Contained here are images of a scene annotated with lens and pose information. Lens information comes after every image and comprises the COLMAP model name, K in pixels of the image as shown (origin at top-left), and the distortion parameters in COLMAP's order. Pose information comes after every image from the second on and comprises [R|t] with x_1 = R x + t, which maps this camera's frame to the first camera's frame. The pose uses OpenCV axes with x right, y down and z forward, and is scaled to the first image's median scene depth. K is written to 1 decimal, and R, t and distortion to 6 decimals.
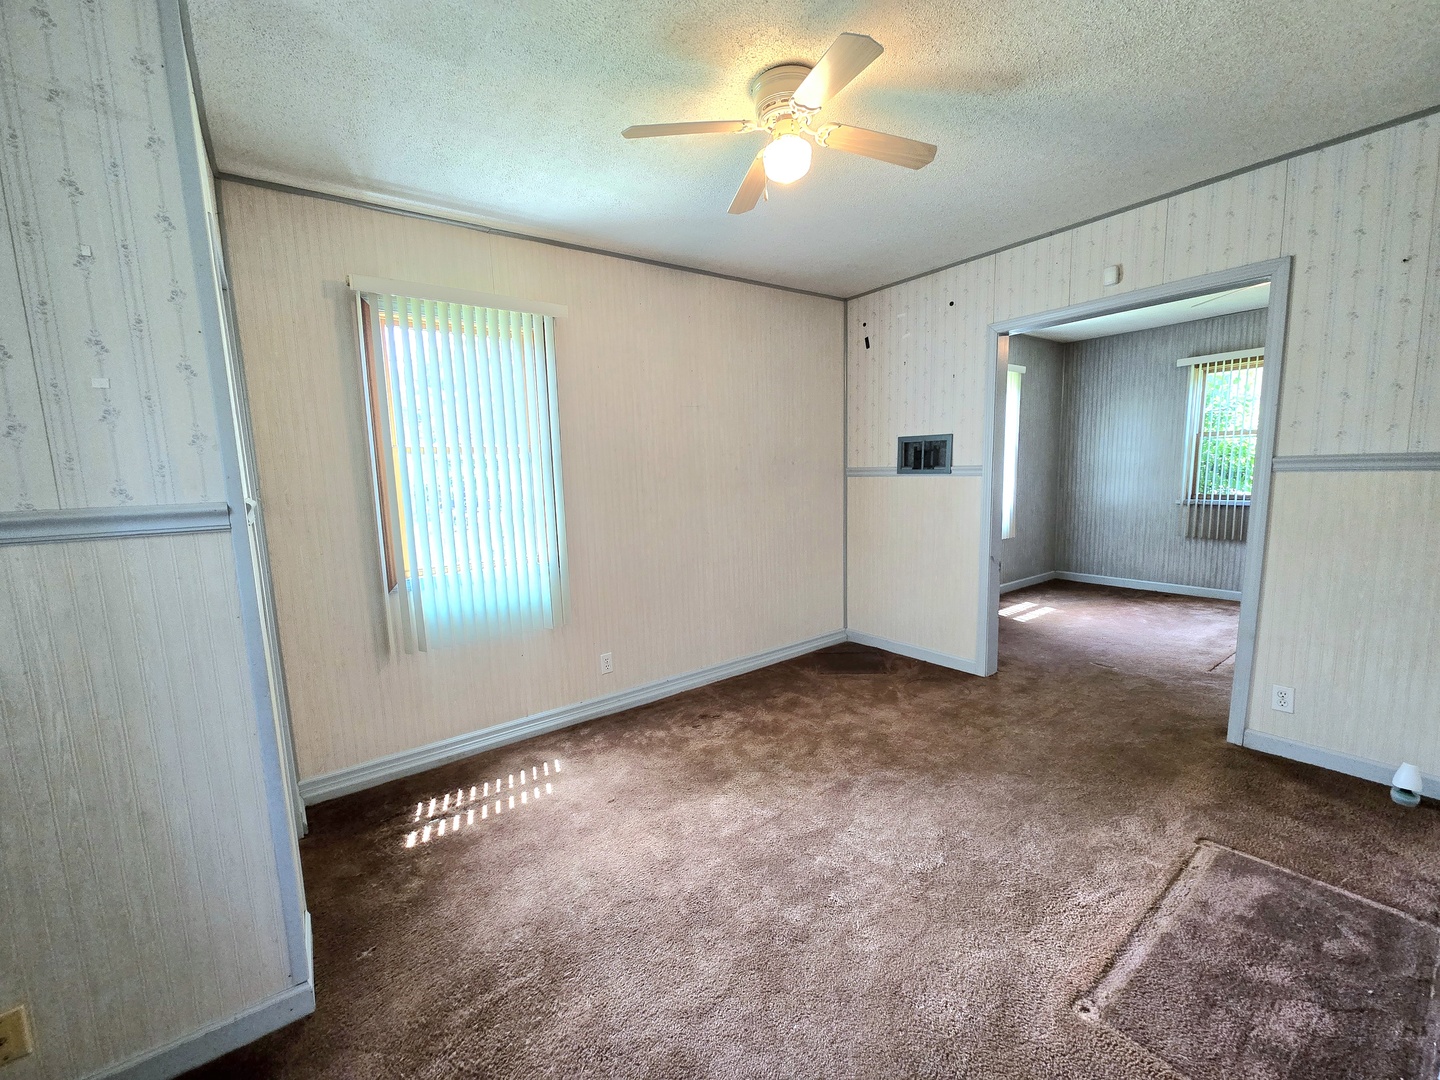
lens RADIAL K [[591.6, 0, 711.6], [0, 591.6, 548.1], [0, 0, 1]] dist [-0.003234, 0.002101]
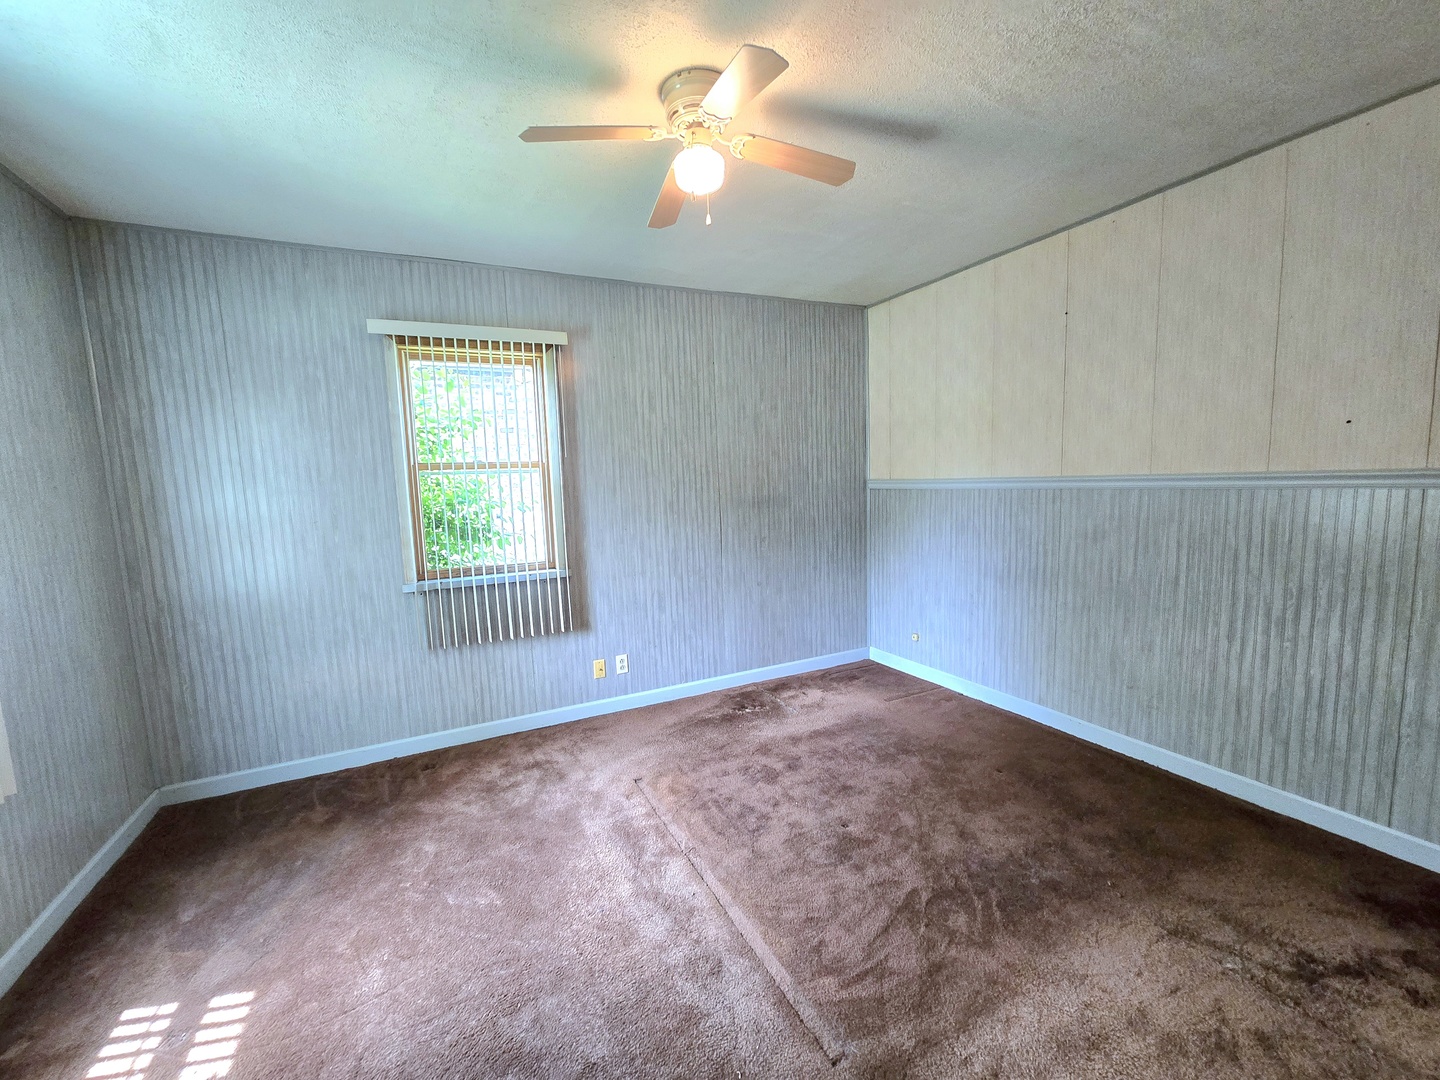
lens RADIAL K [[591.6, 0, 713.7], [0, 591.6, 546.7], [0, 0, 1]] dist [-0.003234, 0.002101]
pose [[0.181288, -0.088742, 0.979418, 0.320763], [0.162663, 0.984908, 0.059131, -0.105200], [-0.969884, 0.148596, 0.192987, 0.632738]]
